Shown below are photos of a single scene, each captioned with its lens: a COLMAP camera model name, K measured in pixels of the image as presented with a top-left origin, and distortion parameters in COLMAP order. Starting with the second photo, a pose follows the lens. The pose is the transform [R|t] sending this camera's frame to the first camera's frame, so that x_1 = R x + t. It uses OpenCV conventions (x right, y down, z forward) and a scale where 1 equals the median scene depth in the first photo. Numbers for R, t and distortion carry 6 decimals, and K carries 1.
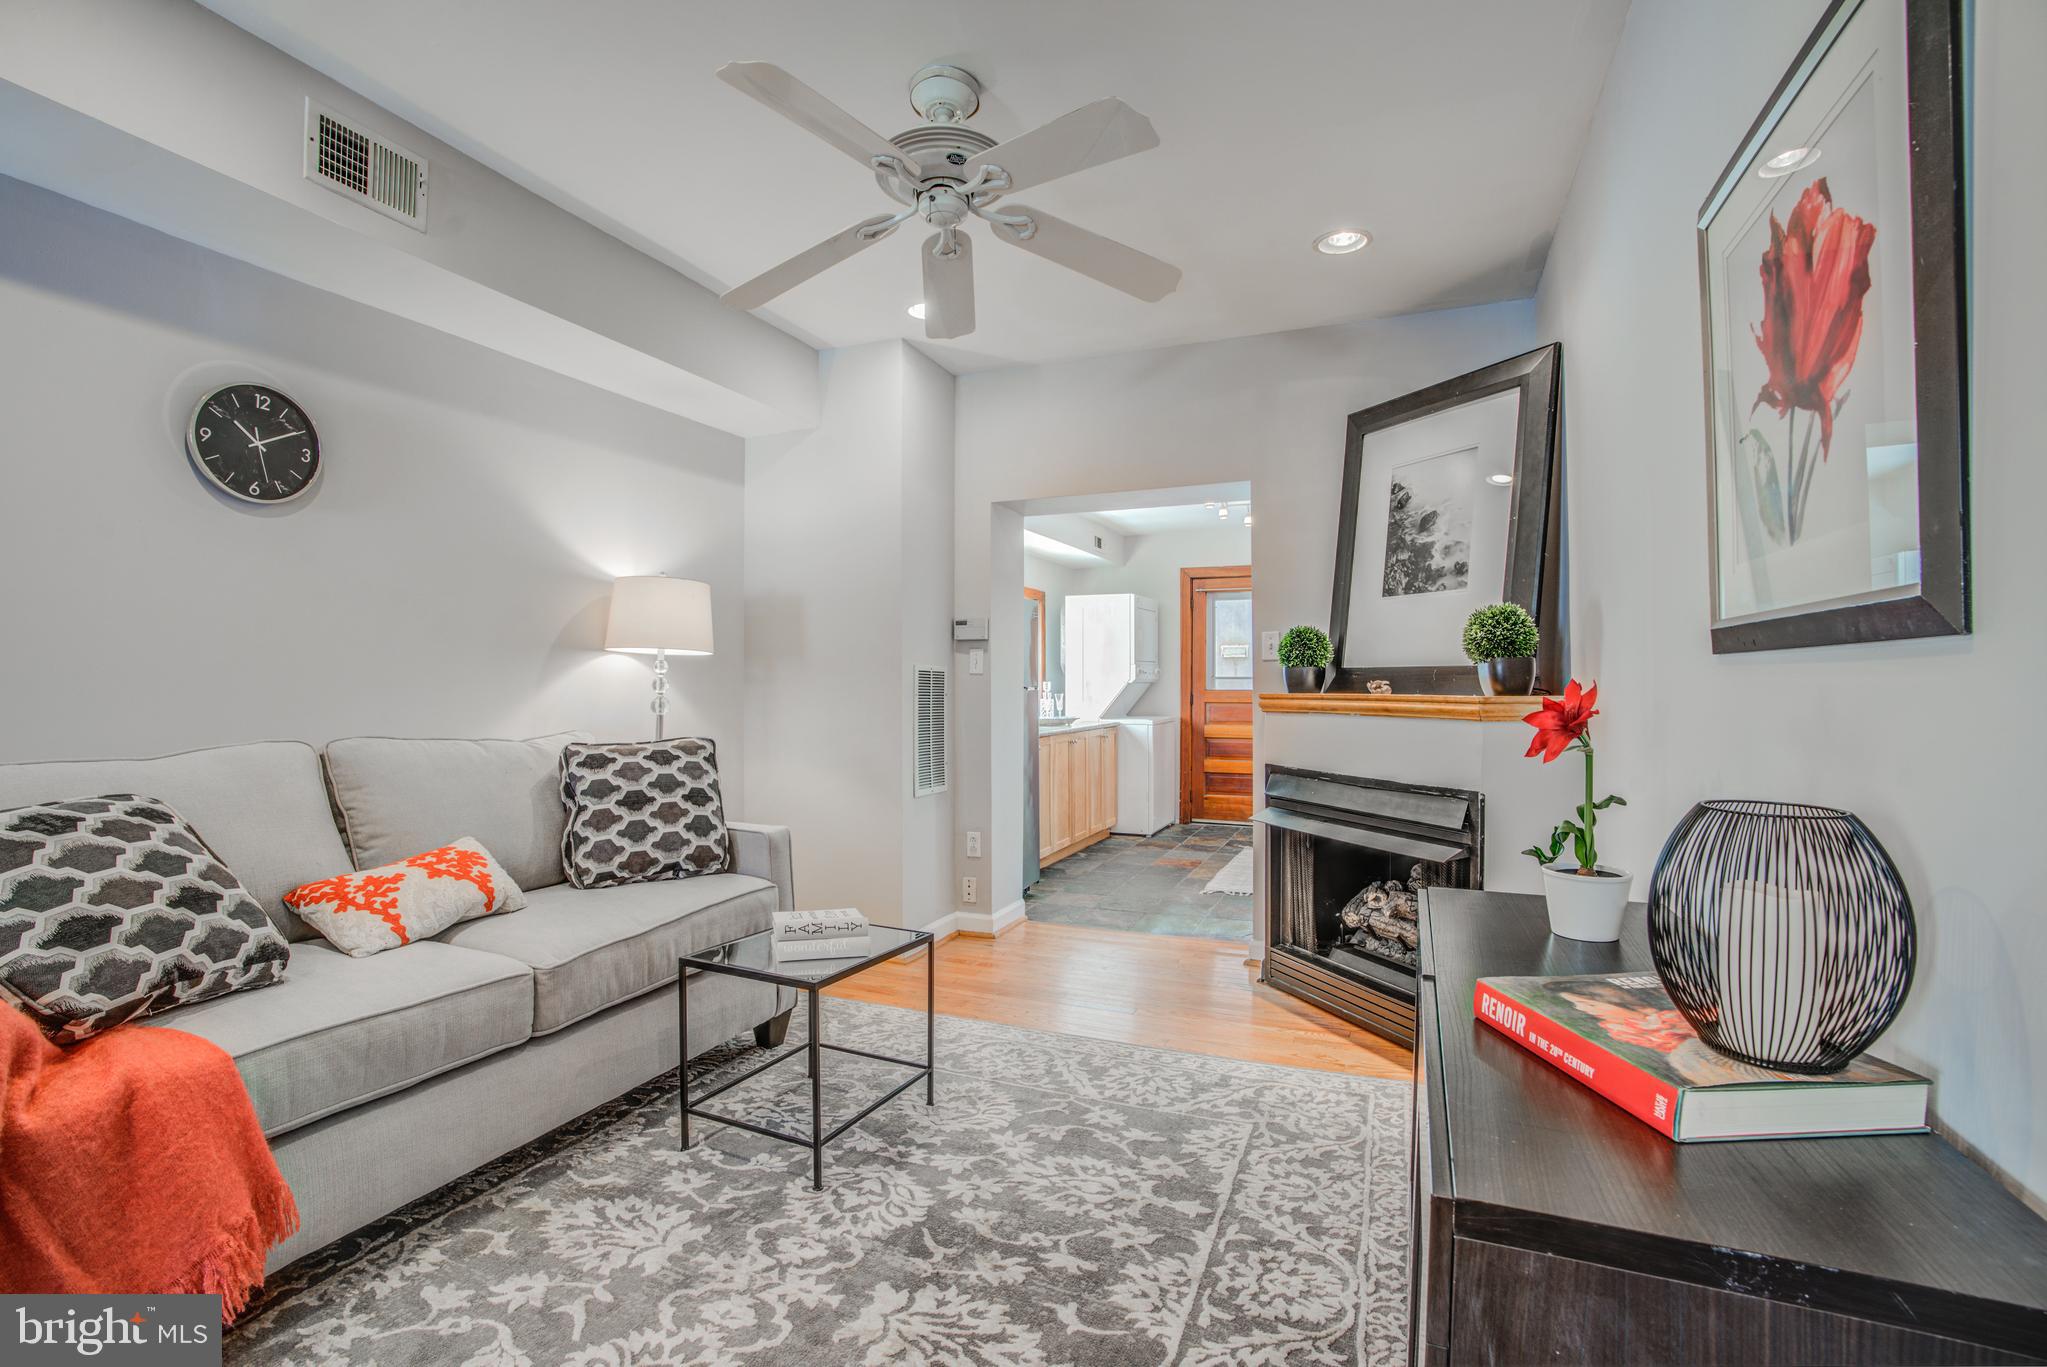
lens RADIAL K [[943.1, 0, 1011.1], [0, 943.1, 690.3], [0, 0, 1]] dist [-0.070531, 0.025701]
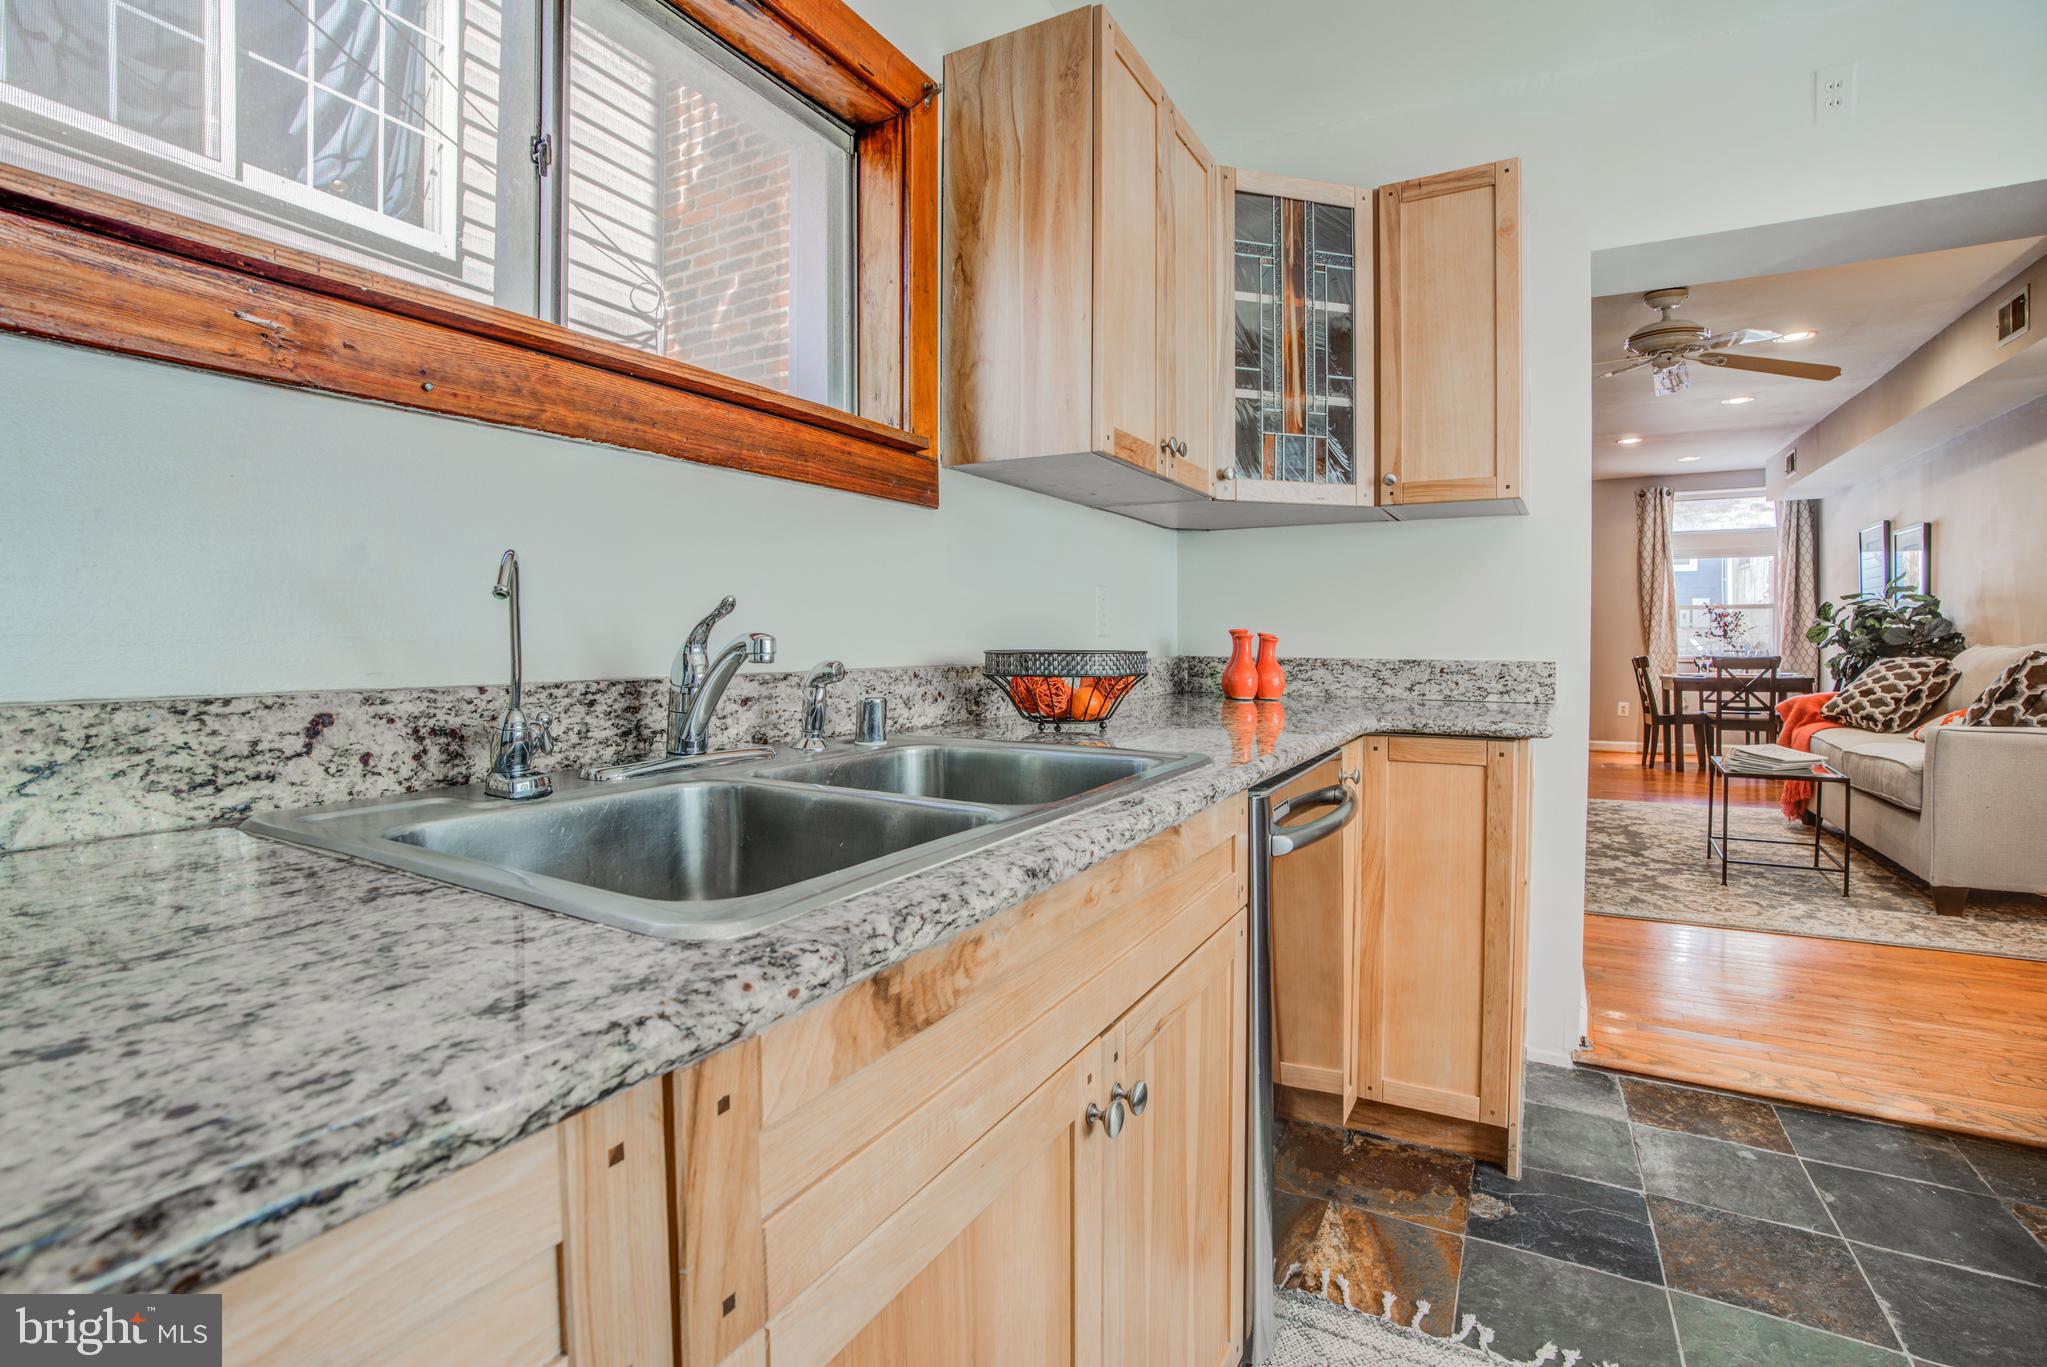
lens RADIAL K [[943.1, 0, 1041.5], [0, 943.1, 632.3], [0, 0, 1]] dist [-0.070531, 0.025701]
pose [[-0.995976, 0.001931, 0.089595, 0.797512], [0.001443, 0.999984, -0.005512, 0.034096], [-0.089604, -0.005360, -0.995963, 2.330353]]
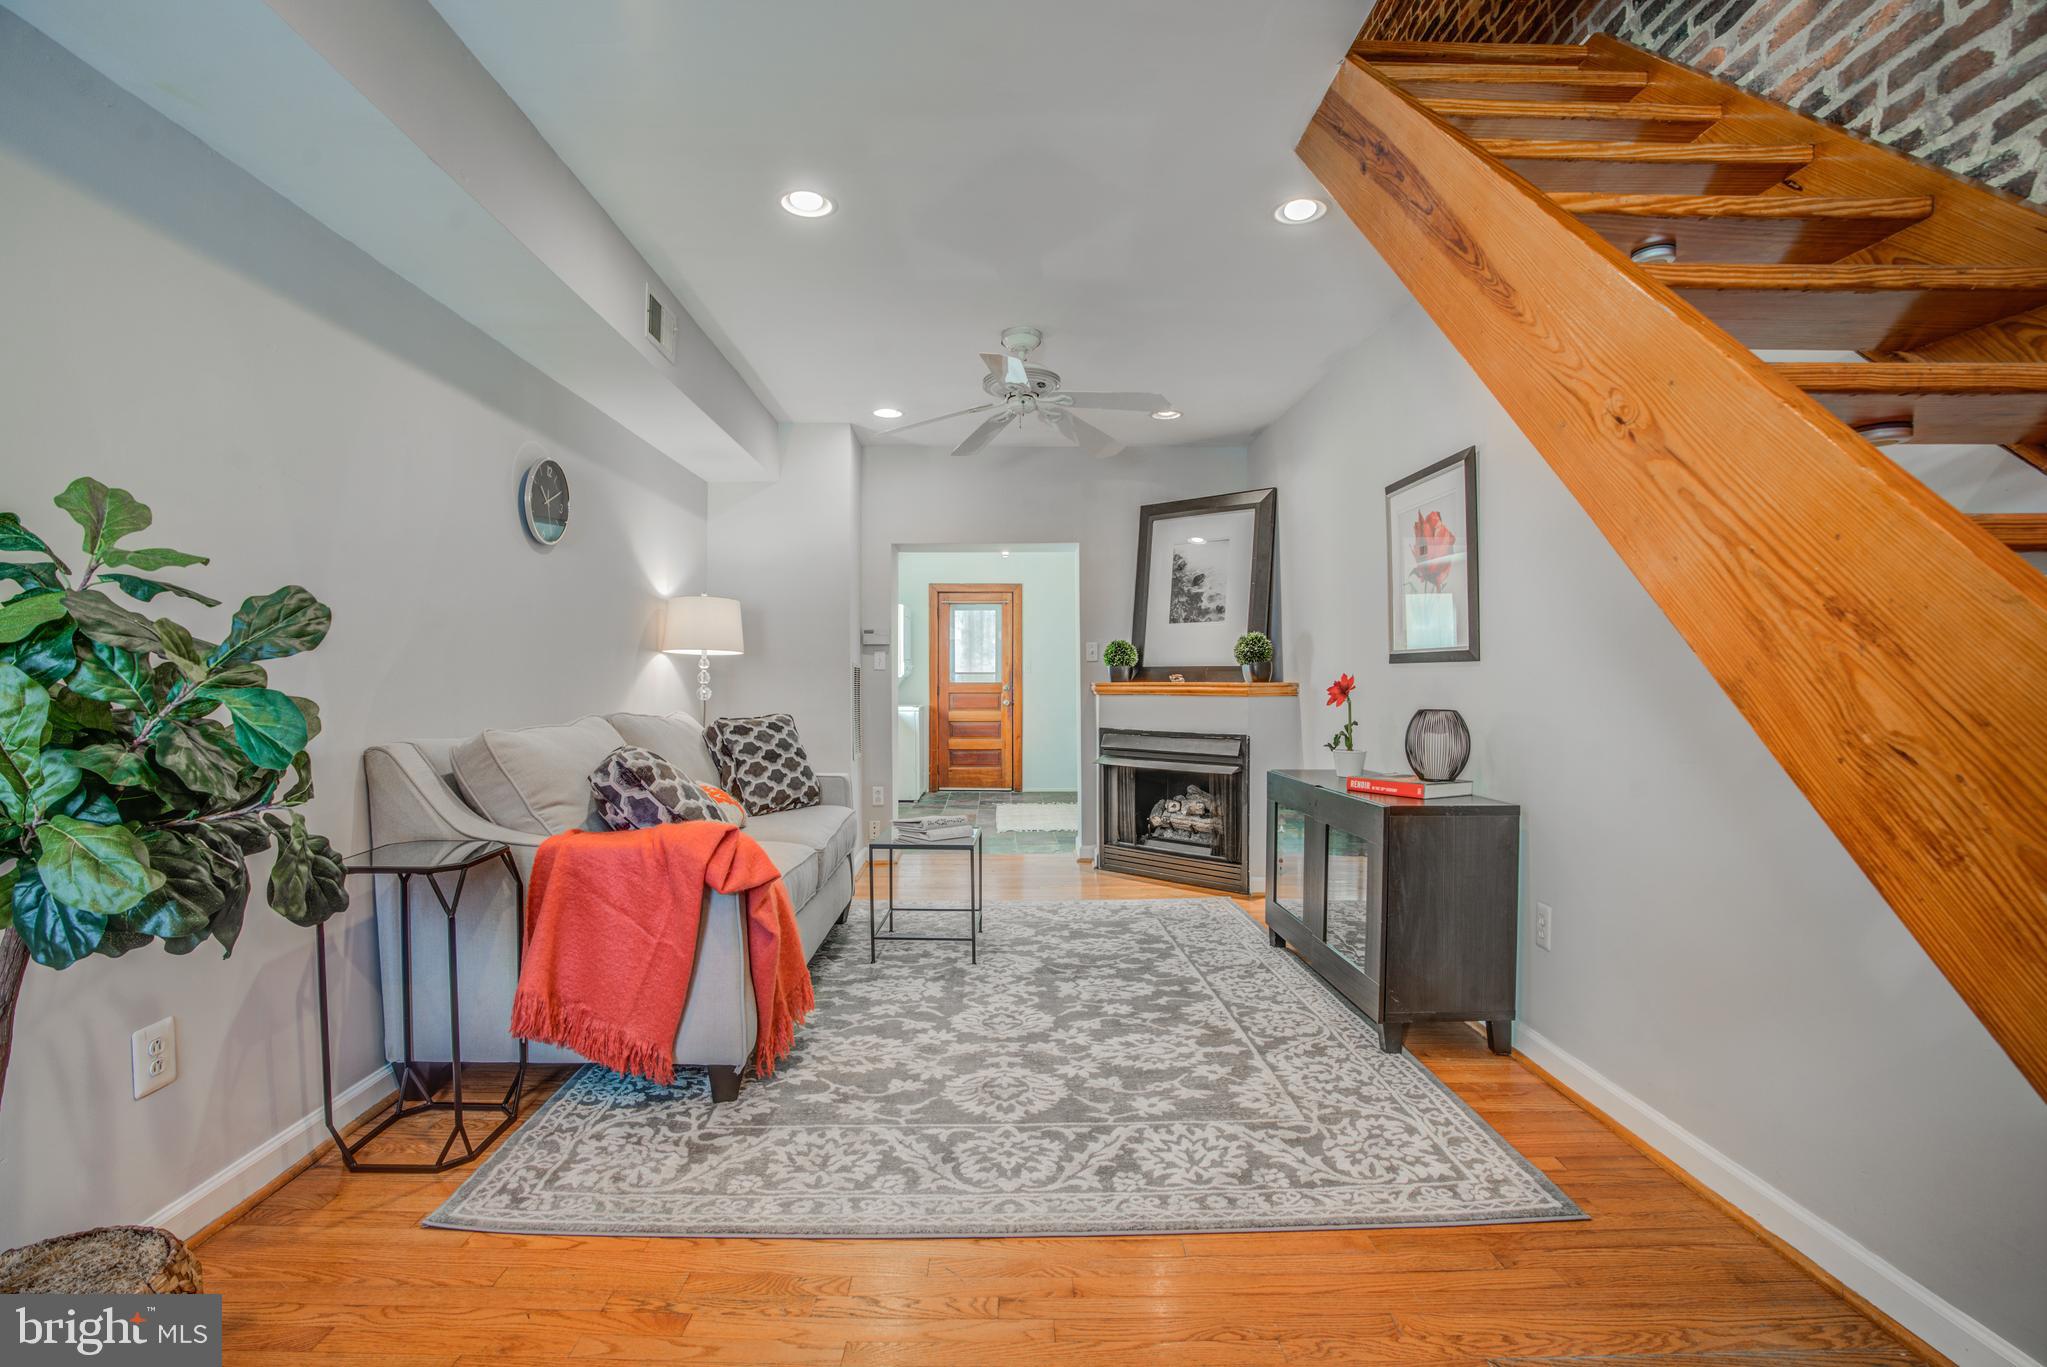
lens RADIAL K [[943.1, 0, 1012.8], [0, 943.1, 693.7], [0, 0, 1]] dist [-0.070531, 0.025701]
pose [[0.913003, -0.007405, 0.407885, -0.644084], [0.004305, 0.999954, 0.008518, 0.009284], [-0.407929, -0.006021, 0.912994, -0.486257]]
